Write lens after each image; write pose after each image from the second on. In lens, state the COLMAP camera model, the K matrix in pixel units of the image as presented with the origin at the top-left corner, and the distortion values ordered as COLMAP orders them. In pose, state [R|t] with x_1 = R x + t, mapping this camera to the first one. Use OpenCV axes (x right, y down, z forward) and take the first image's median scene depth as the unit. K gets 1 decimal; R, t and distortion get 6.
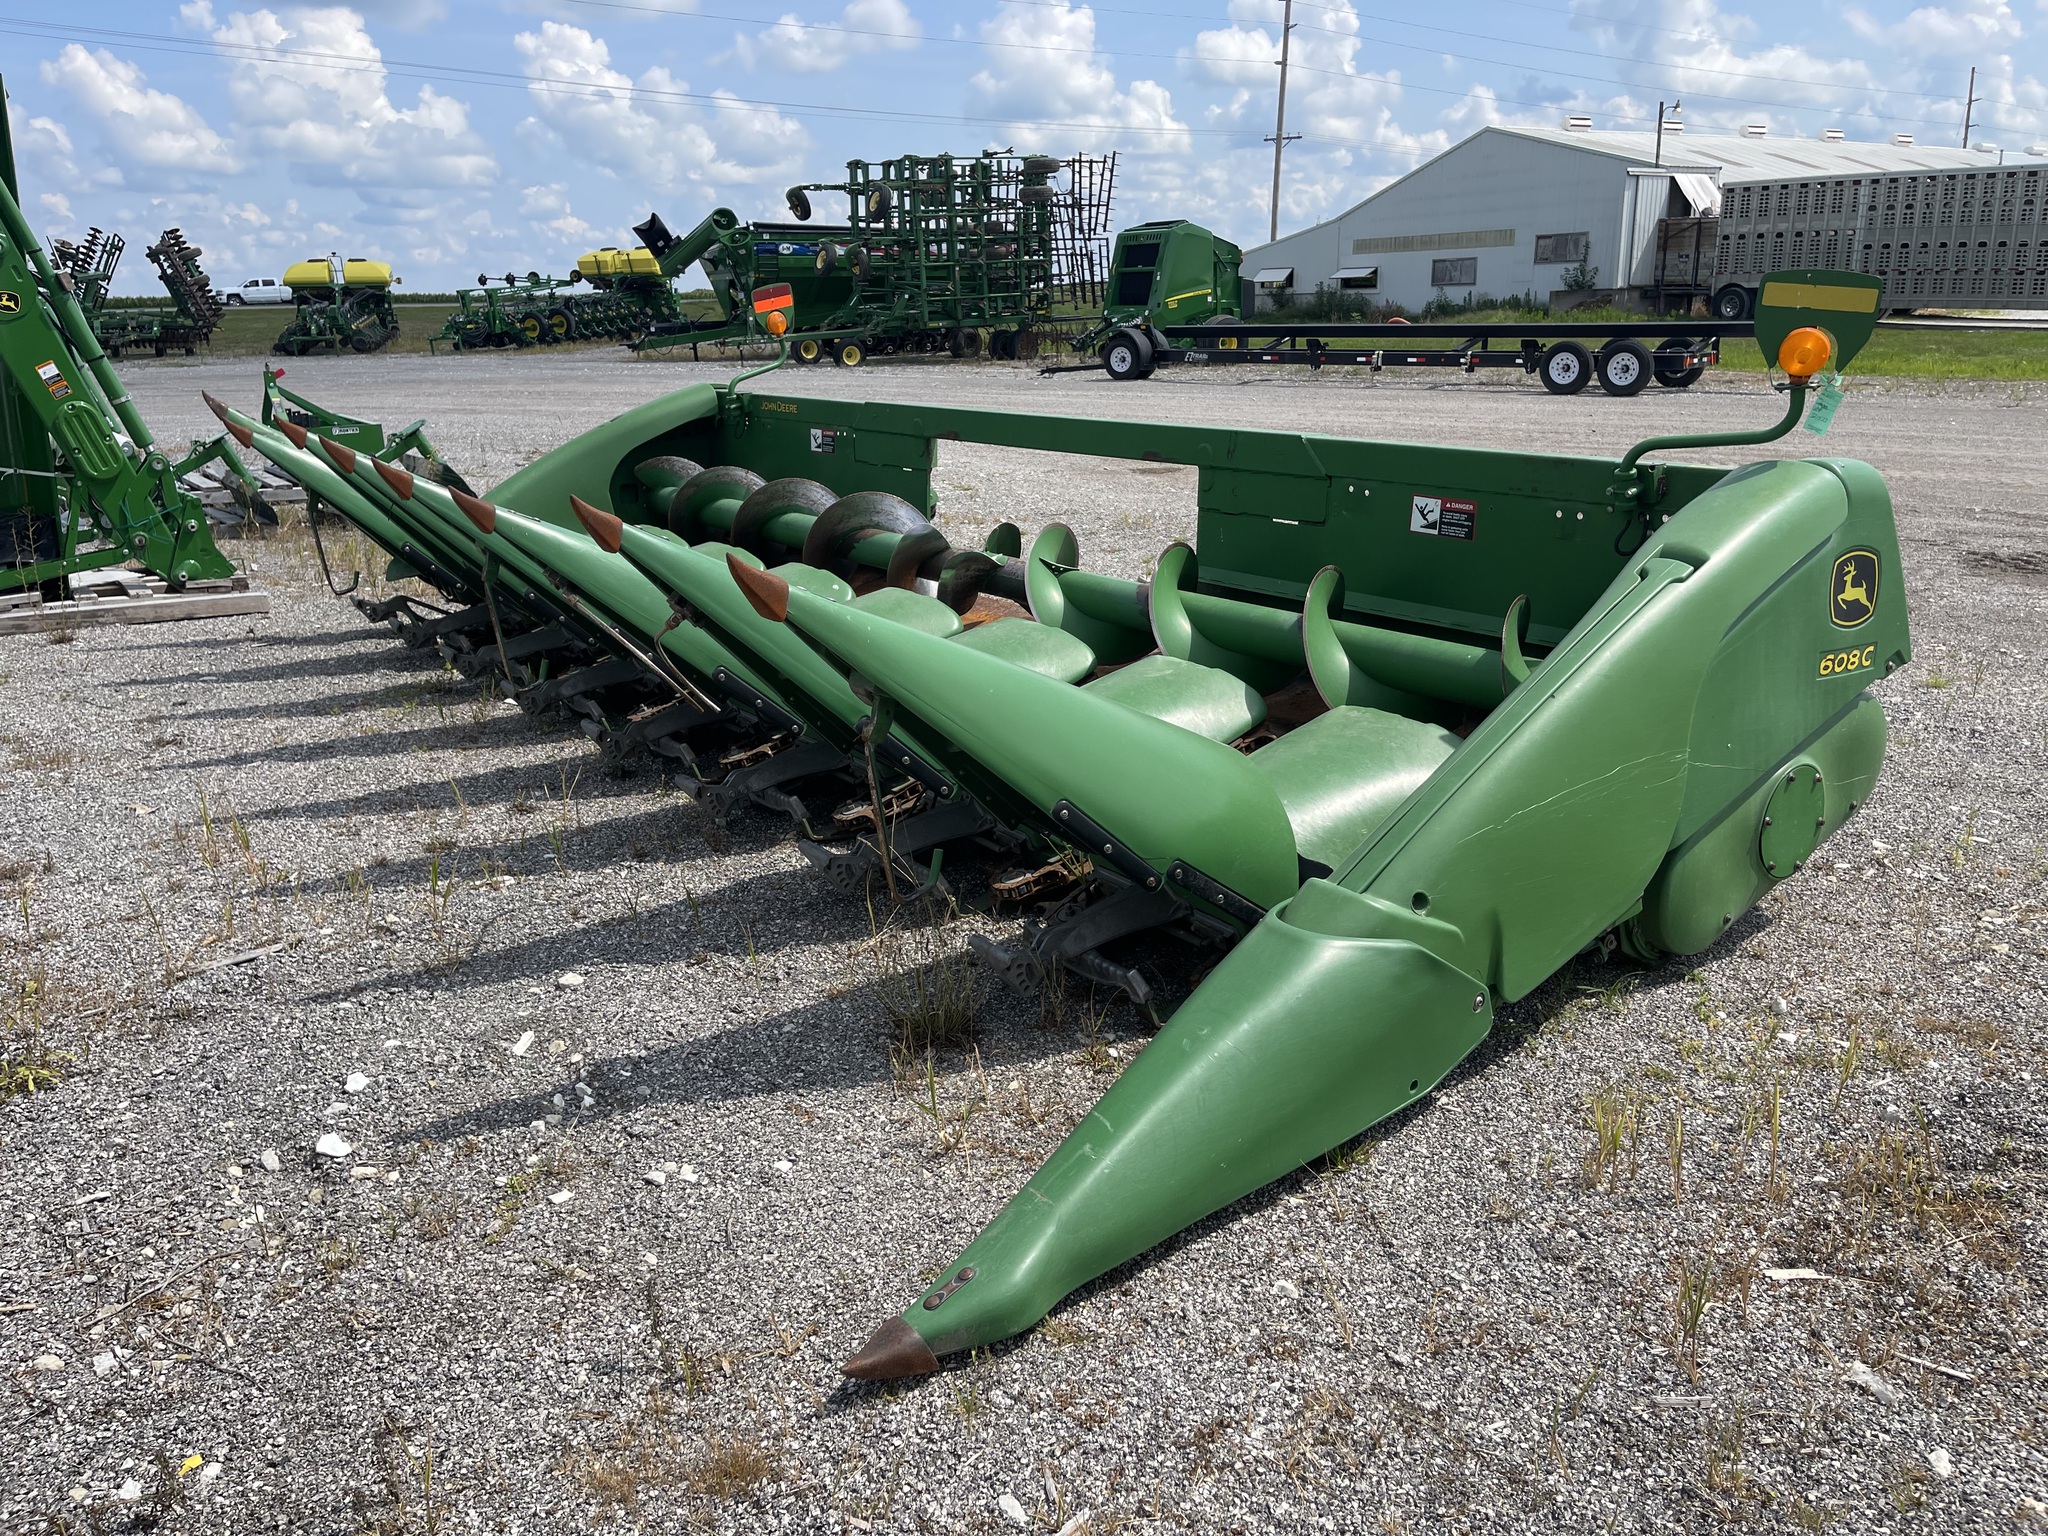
lens RADIAL K [[1531.7, 0, 1037.1], [0, 1531.7, 773.6], [0, 0, 1]] dist [0.075648, -0.106469]
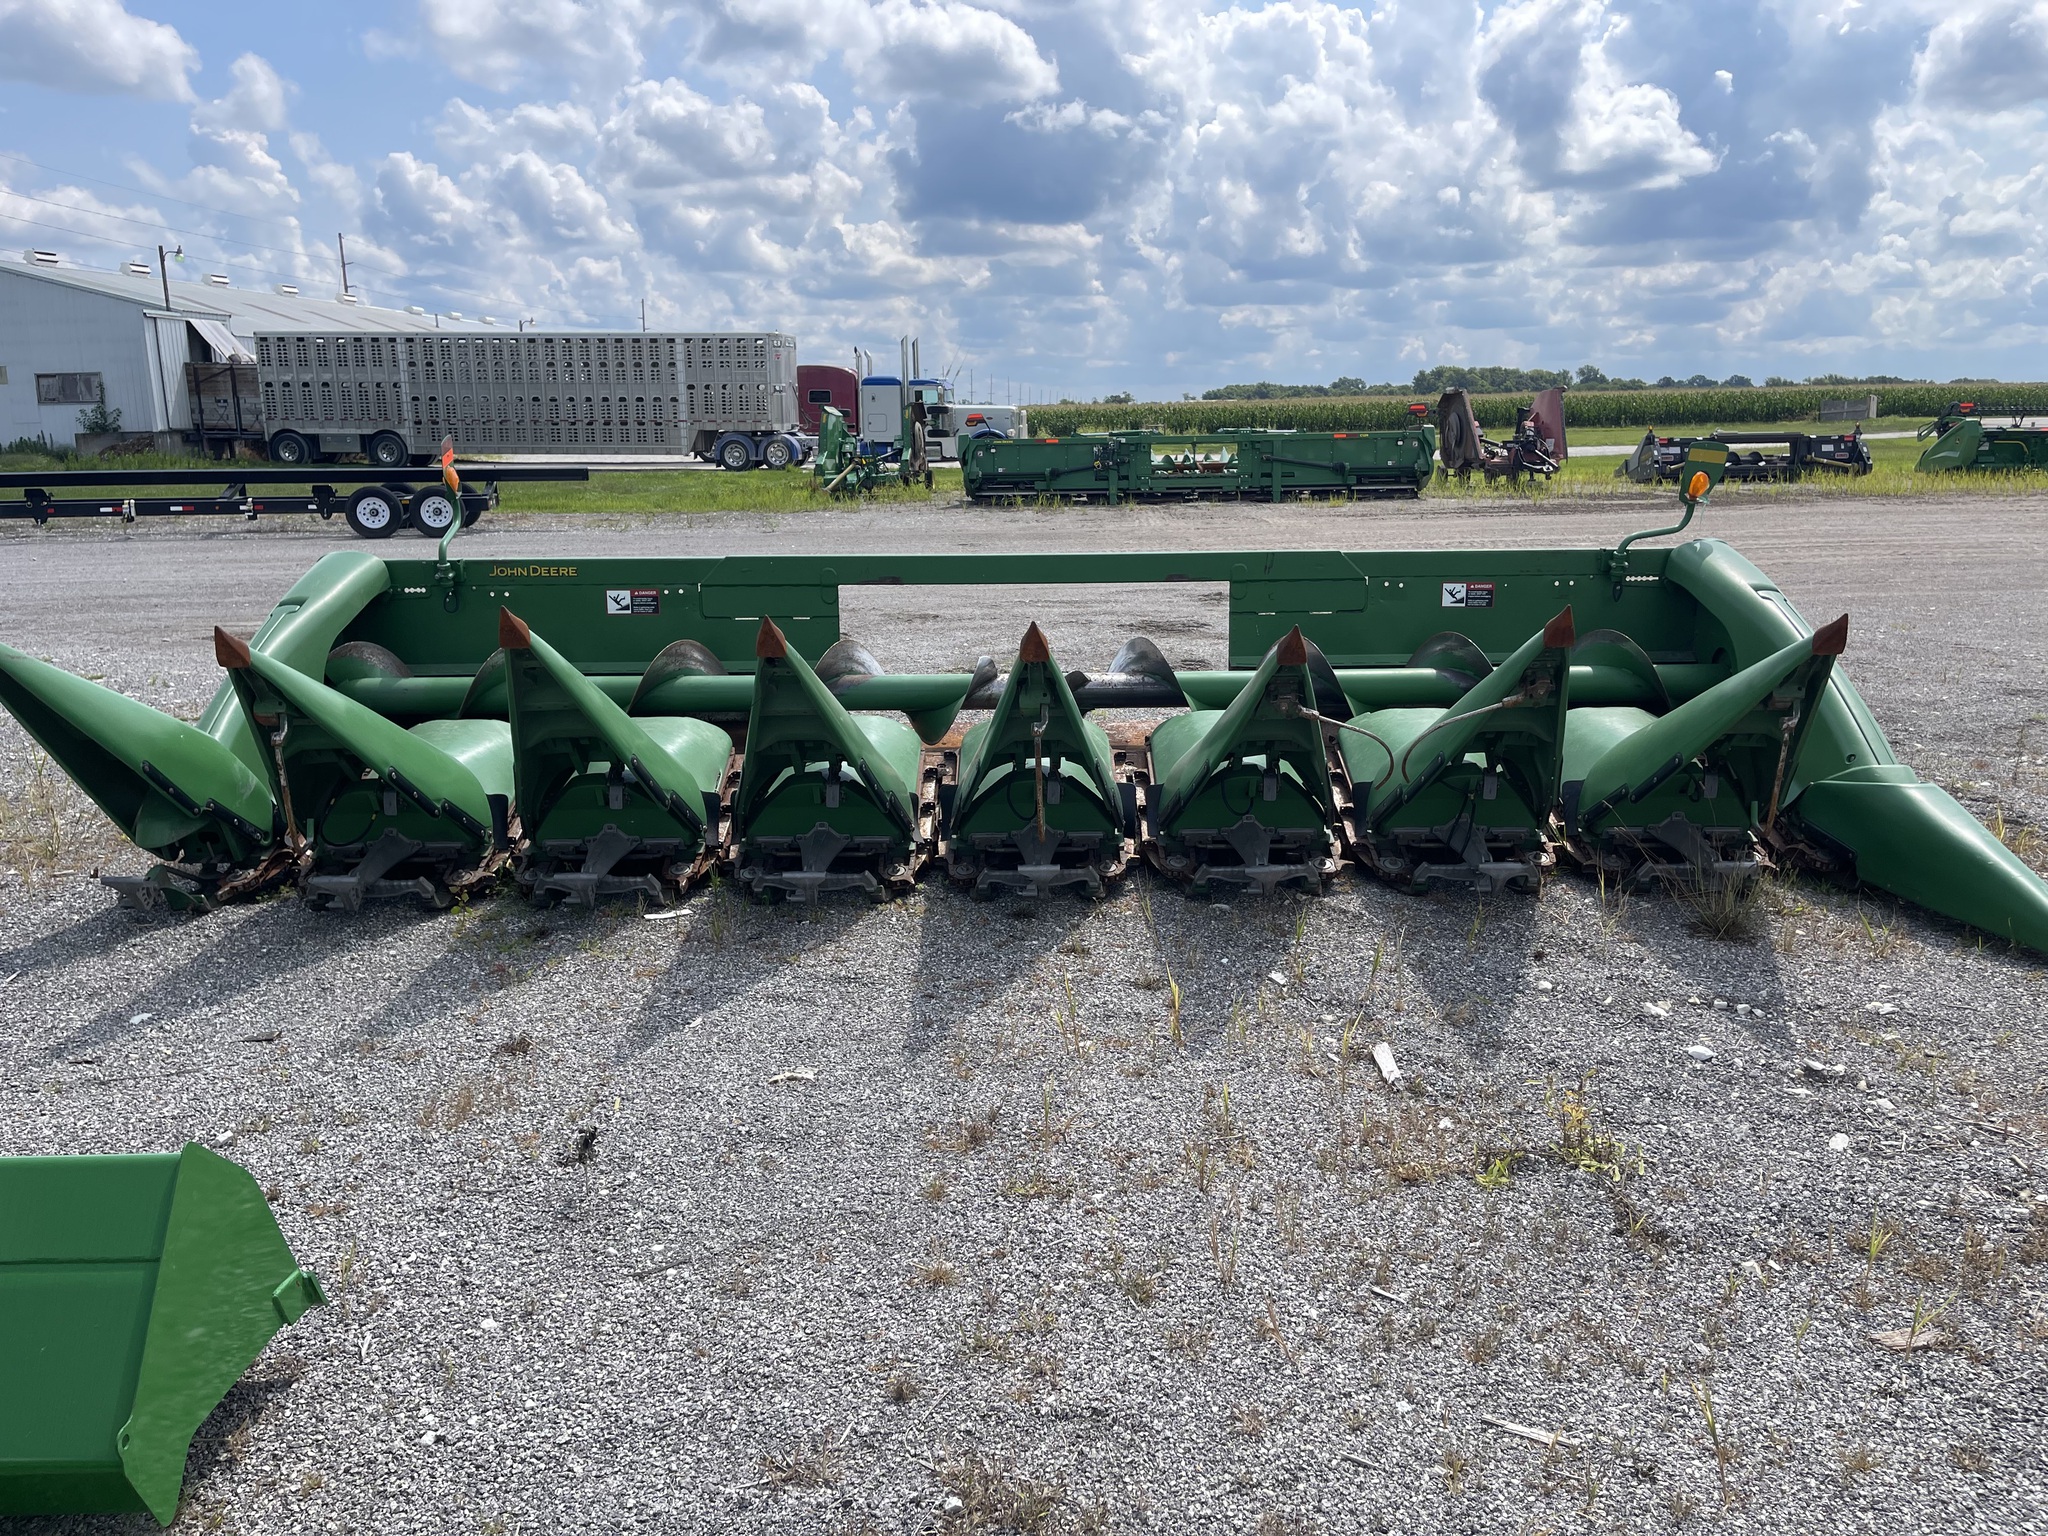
lens RADIAL K [[1562.5, 0, 1025.9], [0, 1562.5, 748.5], [0, 0, 1]] dist [0.088217, -0.125140]
pose [[0.561428, -0.155364, 0.812810, -0.149510], [0.239571, 0.970672, 0.020061, -0.017175], [-0.792089, 0.183463, 0.582183, 0.049587]]
